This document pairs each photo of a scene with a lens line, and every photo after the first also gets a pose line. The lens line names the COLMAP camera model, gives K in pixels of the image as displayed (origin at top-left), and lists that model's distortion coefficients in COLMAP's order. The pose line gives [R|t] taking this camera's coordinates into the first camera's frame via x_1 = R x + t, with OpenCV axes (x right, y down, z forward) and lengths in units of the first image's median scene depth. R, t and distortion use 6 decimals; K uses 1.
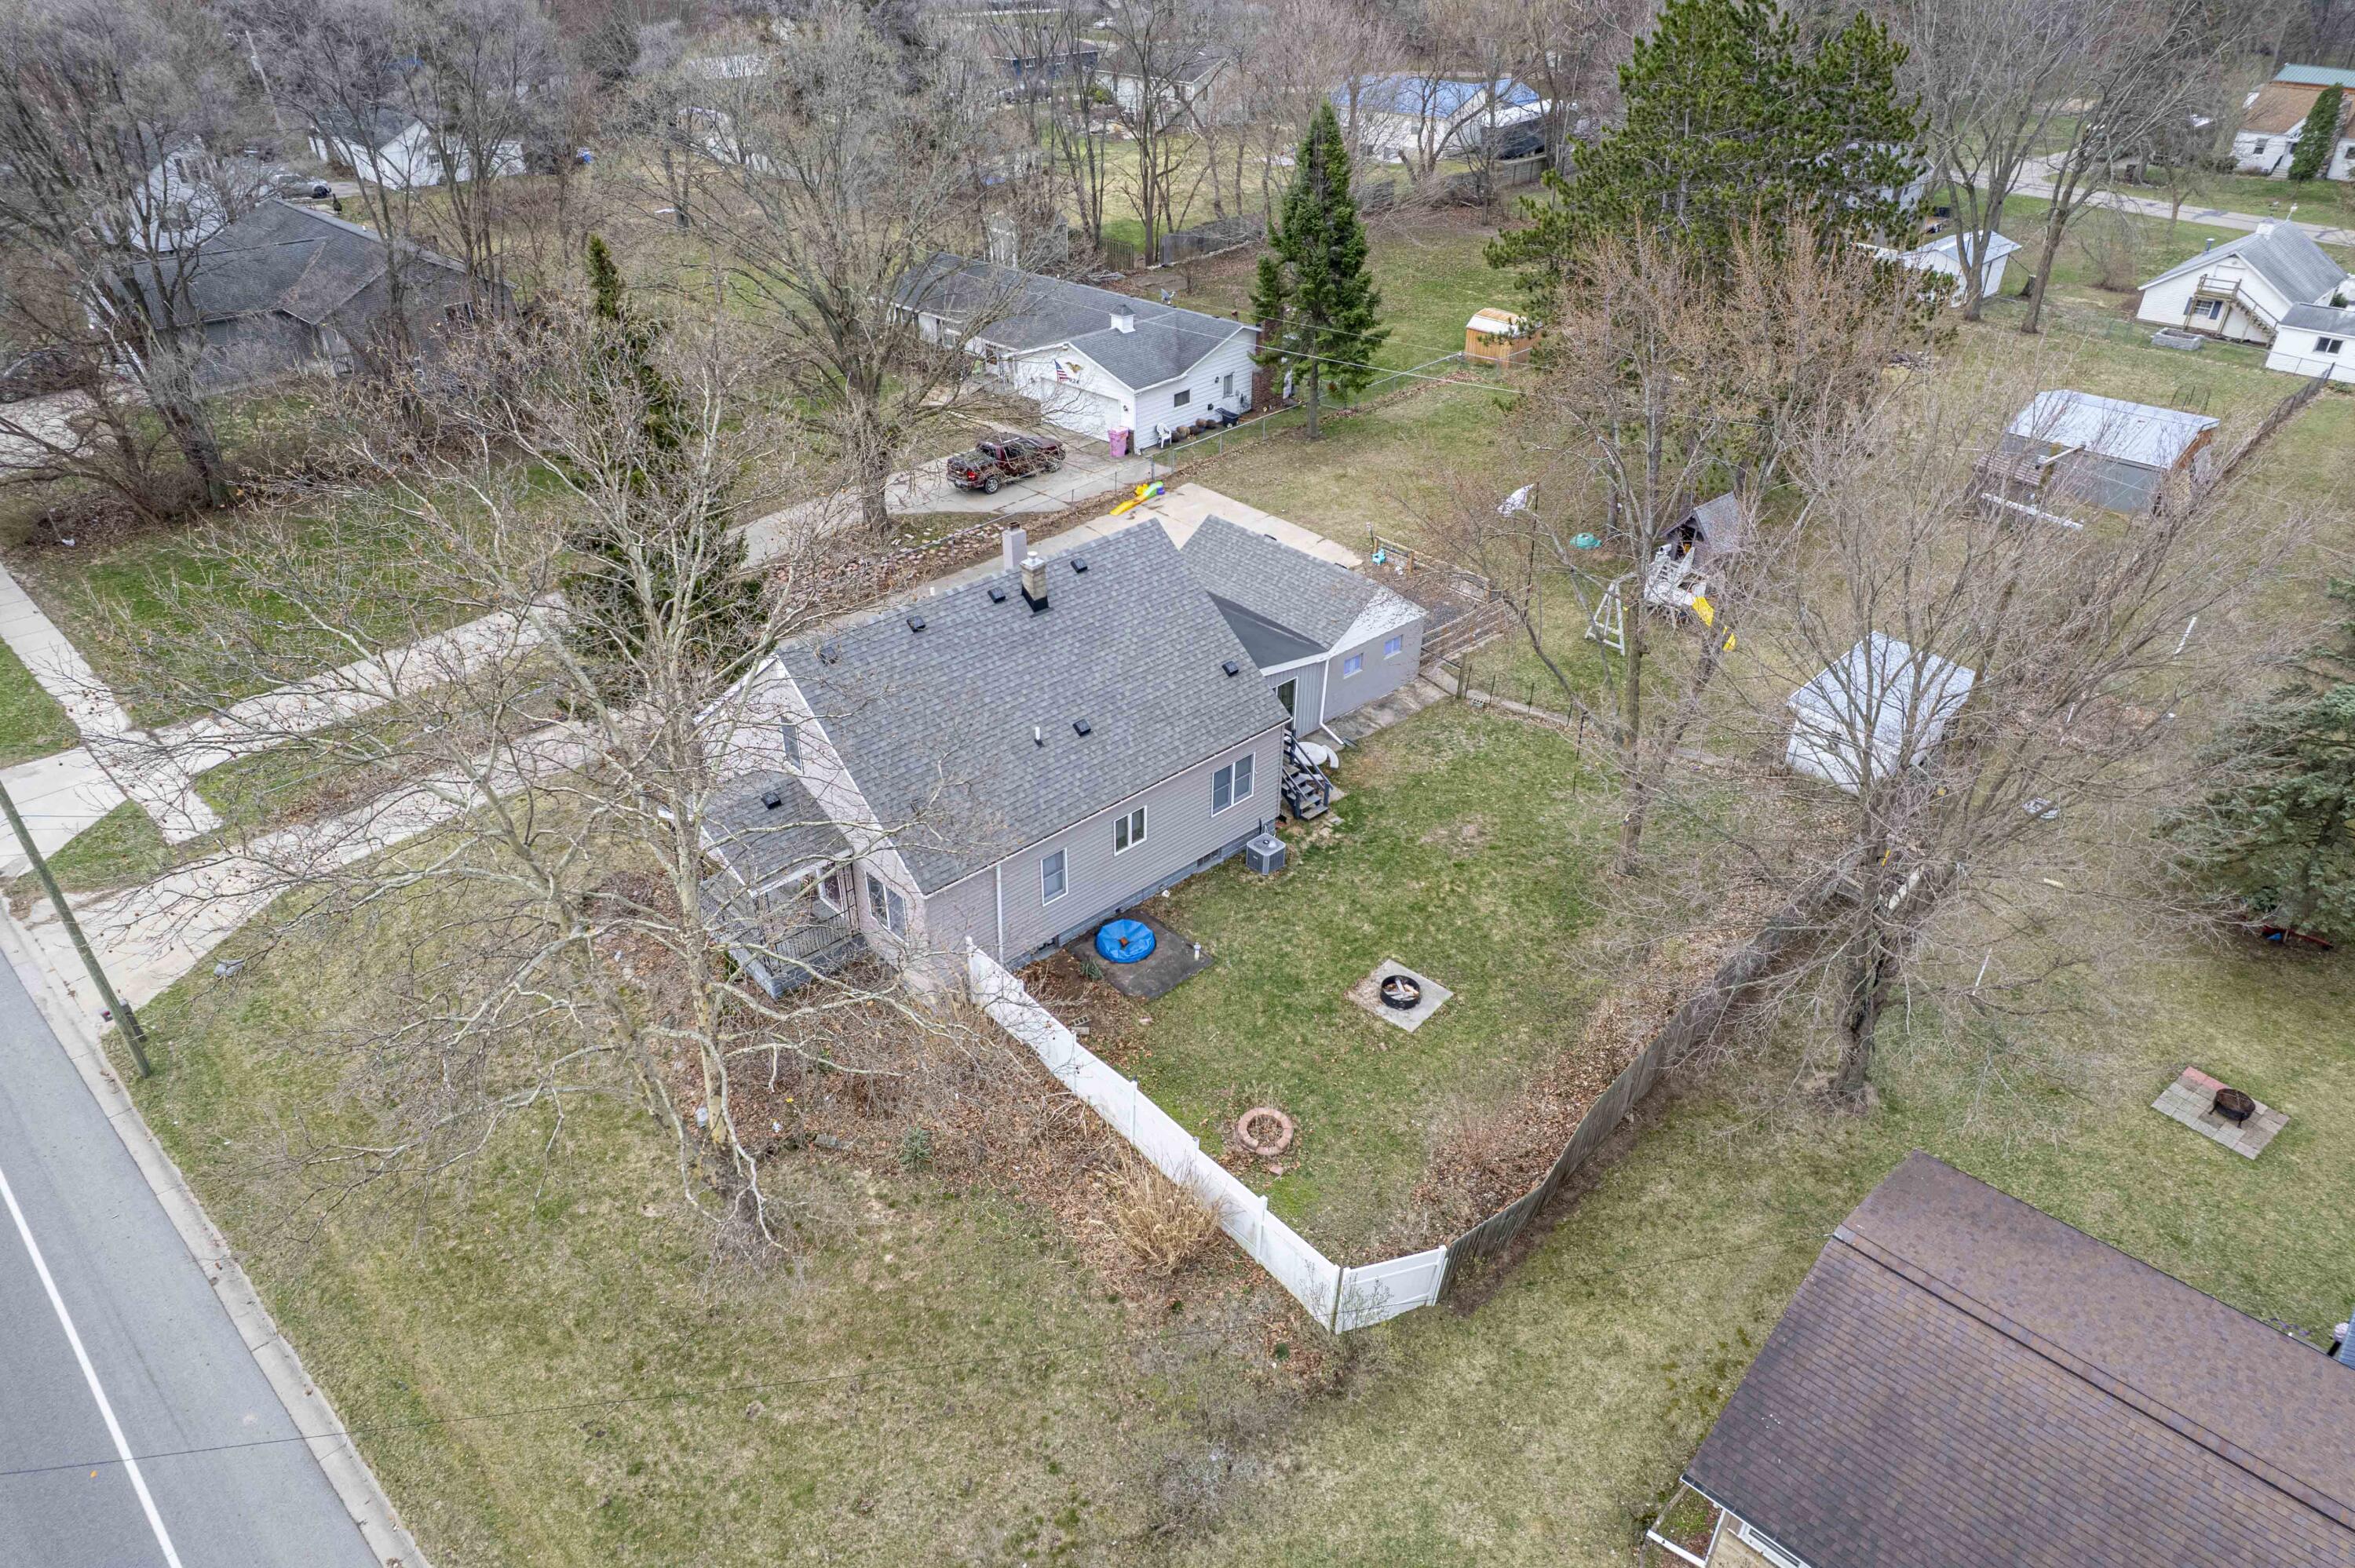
lens RADIAL K [[1503.6, 0, 1182.2], [0, 1503.6, 775.2], [0, 0, 1]] dist [-0.074083, 0.087381]
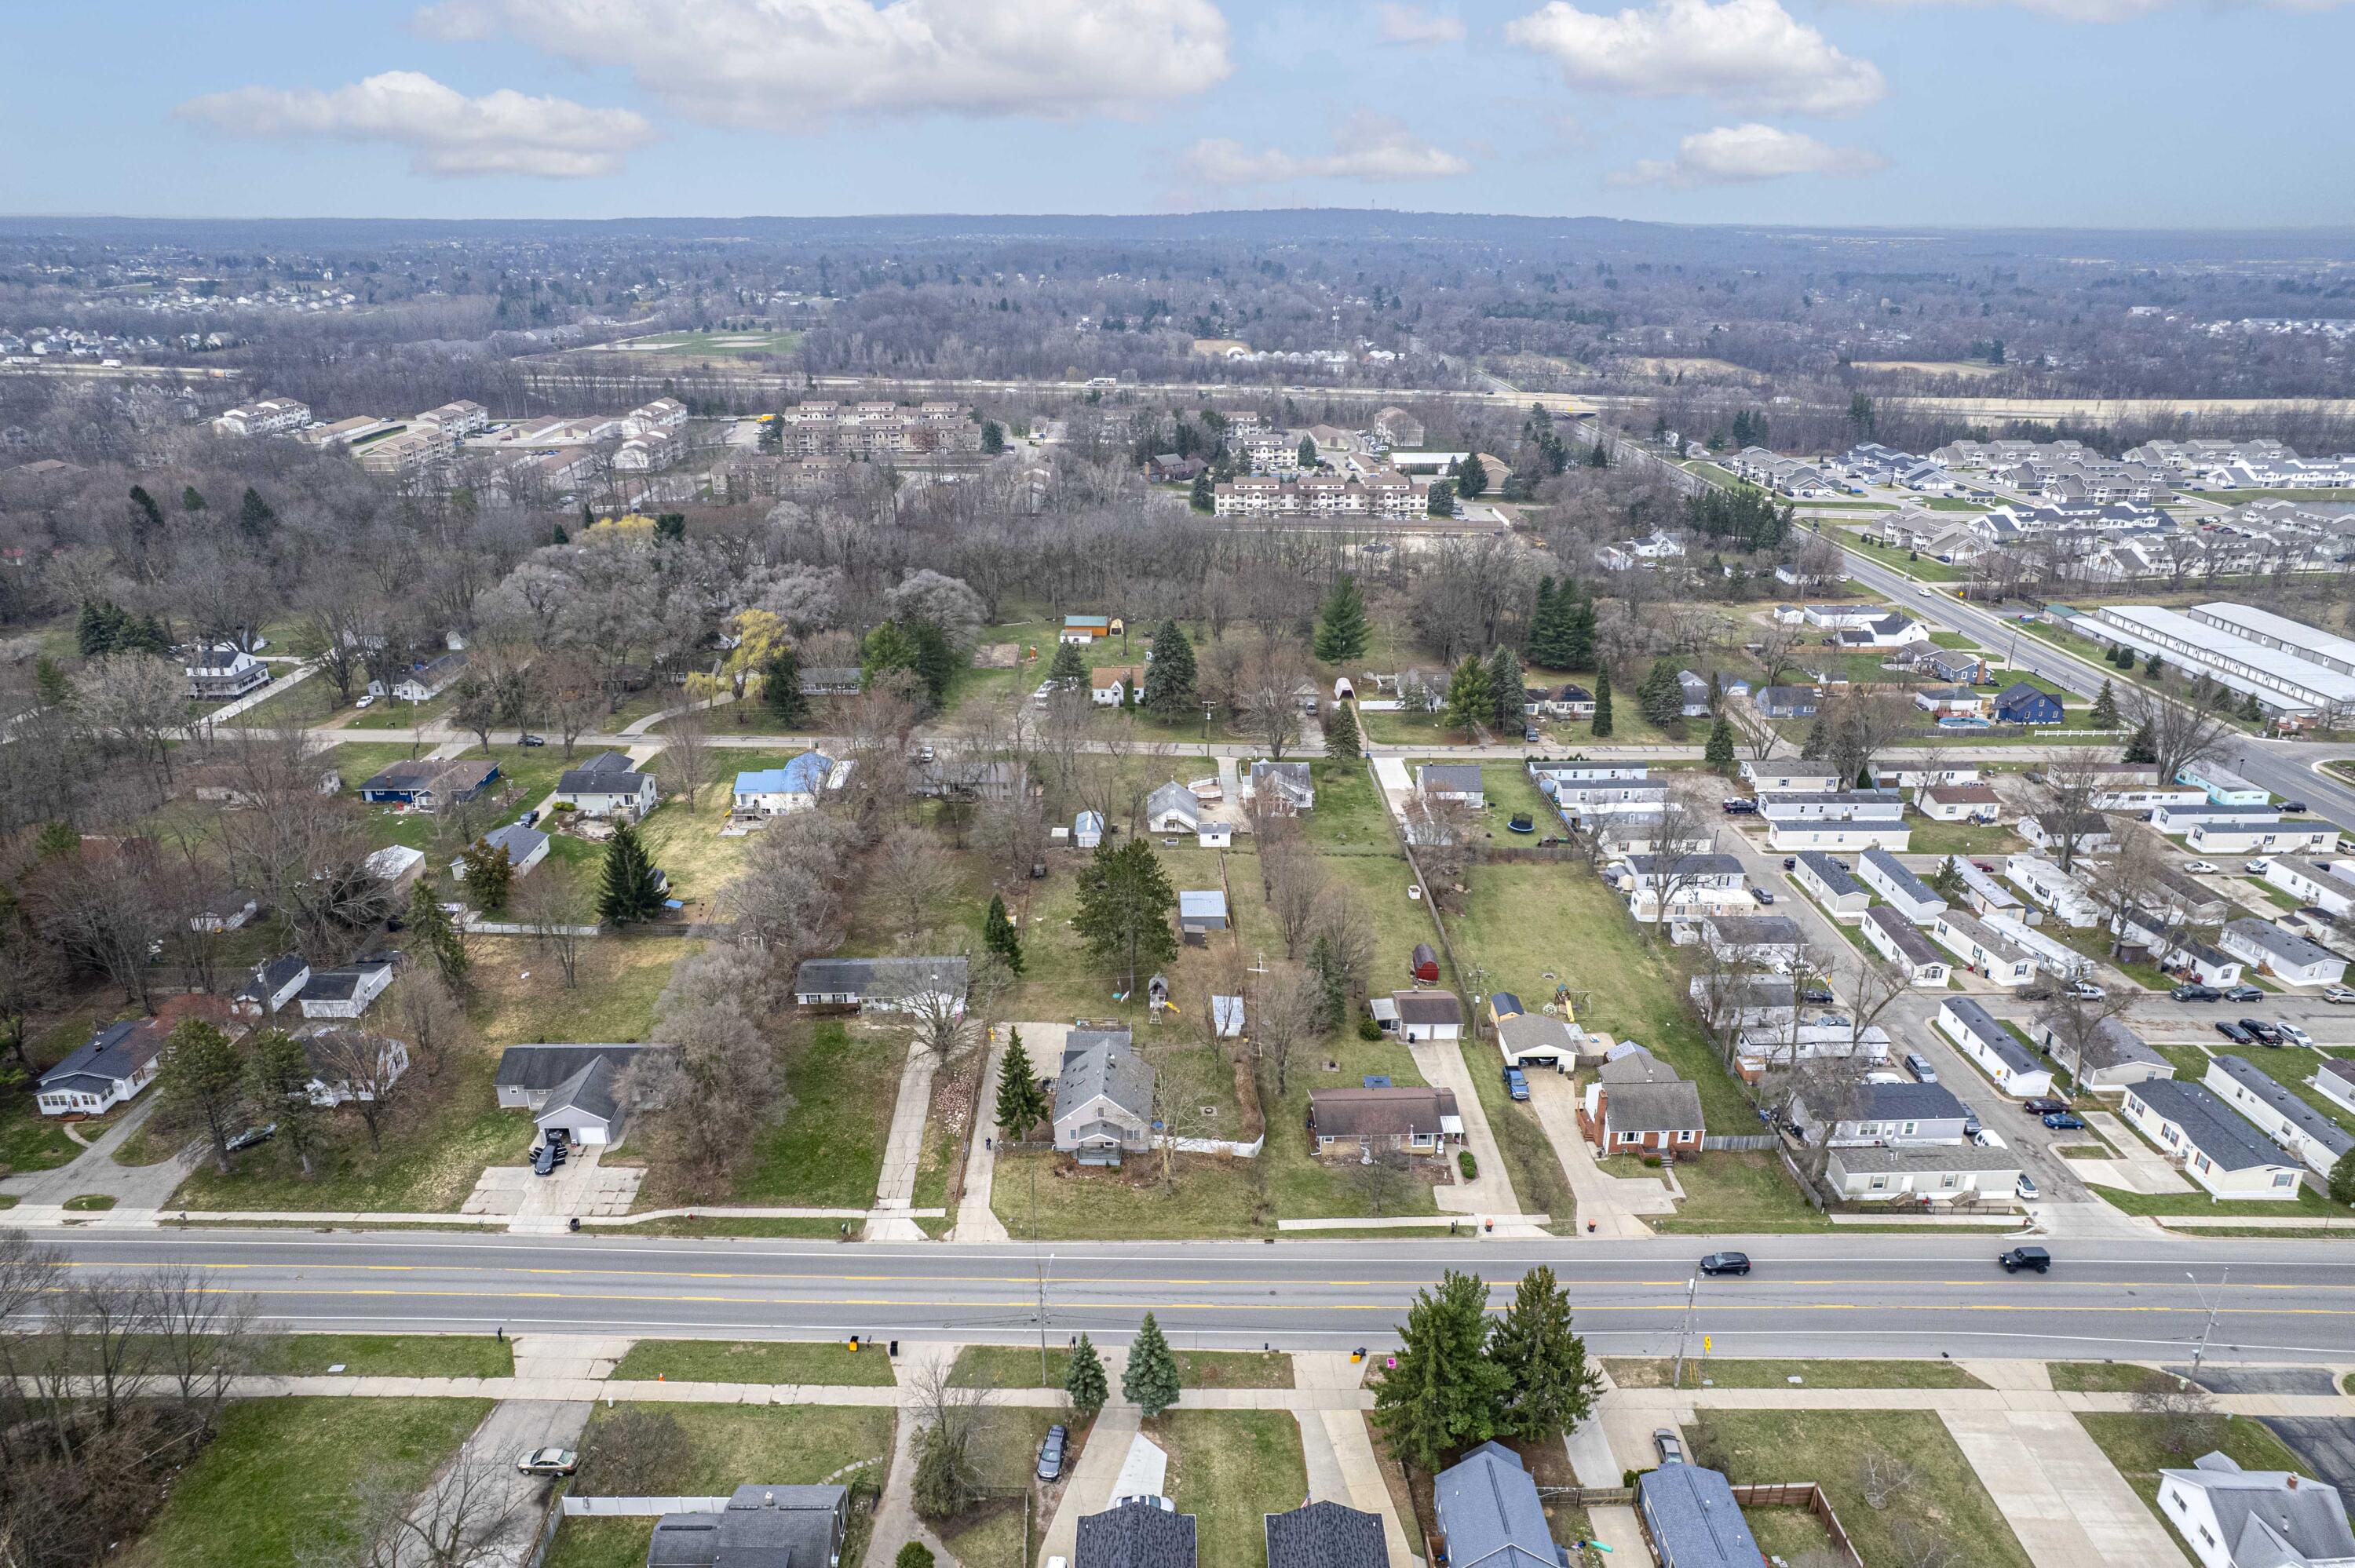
lens RADIAL K [[1503.6, 0, 1182.2], [0, 1503.6, 775.2], [0, 0, 1]] dist [-0.074083, 0.087381]
pose [[0.701673, -0.257100, 0.664496, -2.390673], [0.375570, 0.926002, -0.038303, -0.591699], [-0.605477, 0.276442, 0.746310, -2.391871]]
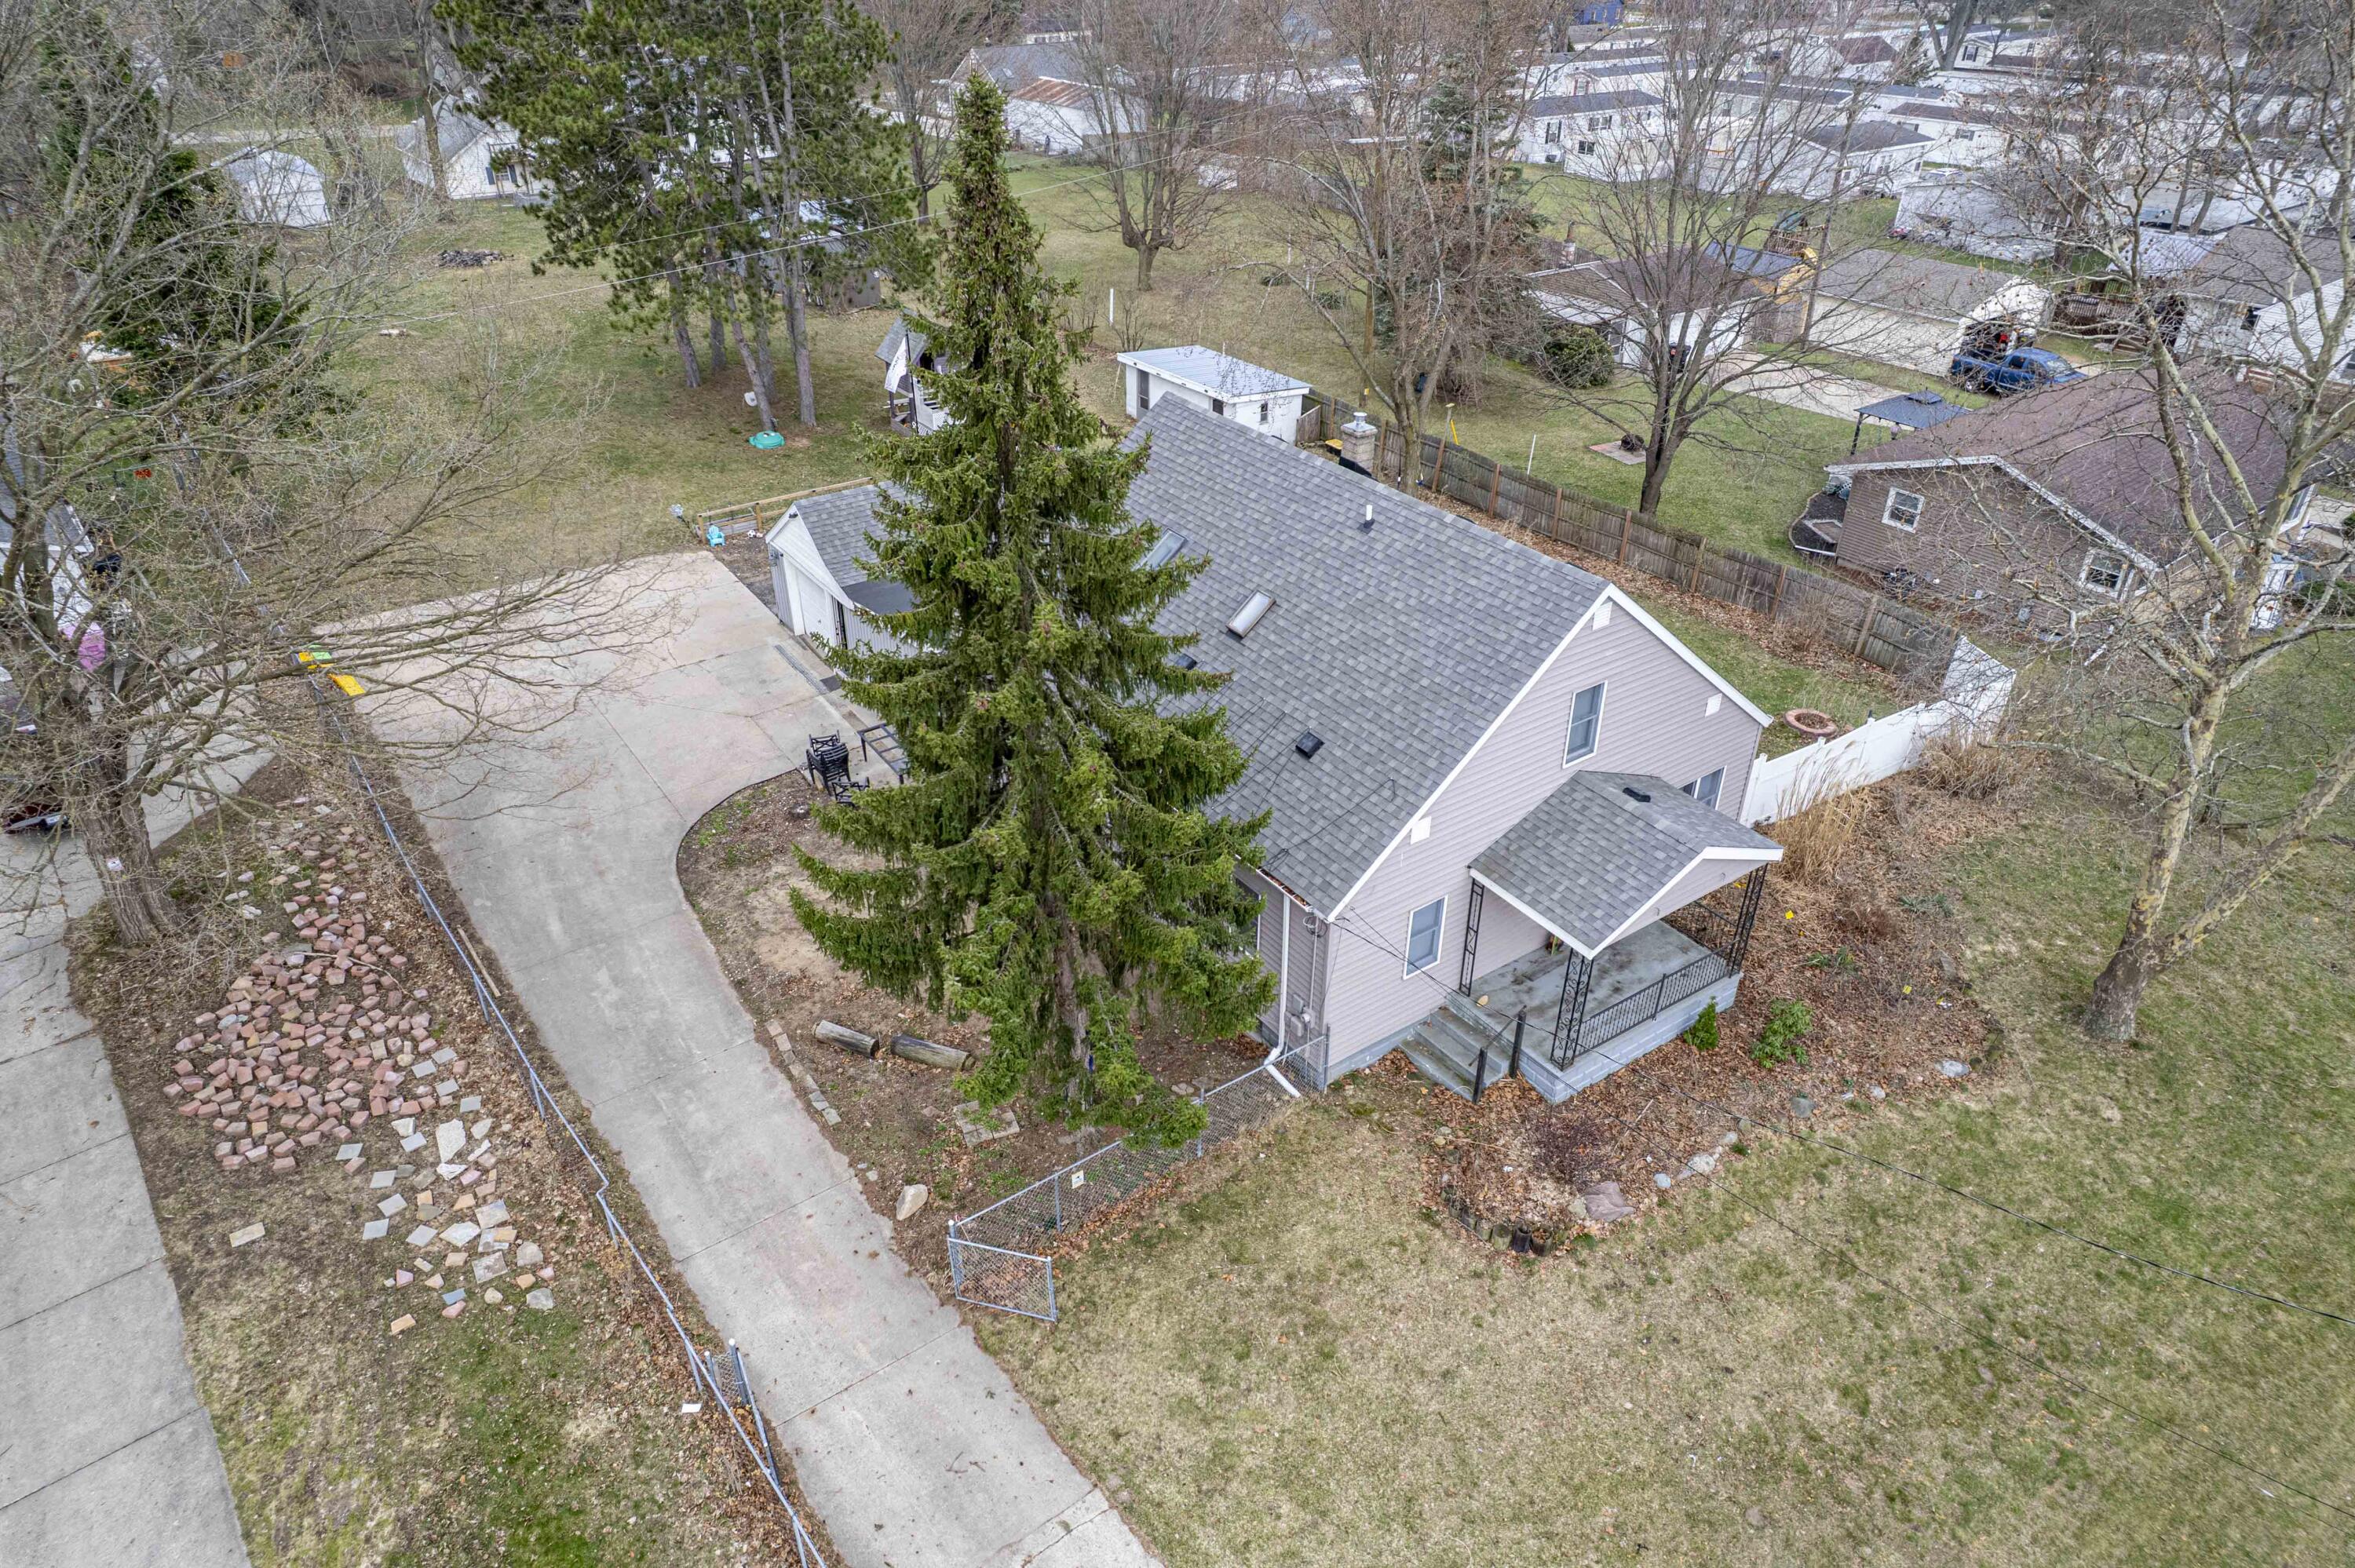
lens RADIAL K [[1503.6, 0, 1182.2], [0, 1503.6, 775.2], [0, 0, 1]] dist [-0.074083, 0.087381]
pose [[0.142956, -0.517971, 0.843368, -0.718863], [0.514637, 0.766766, 0.383691, -0.295122], [-0.845407, 0.379178, 0.376180, 0.750247]]
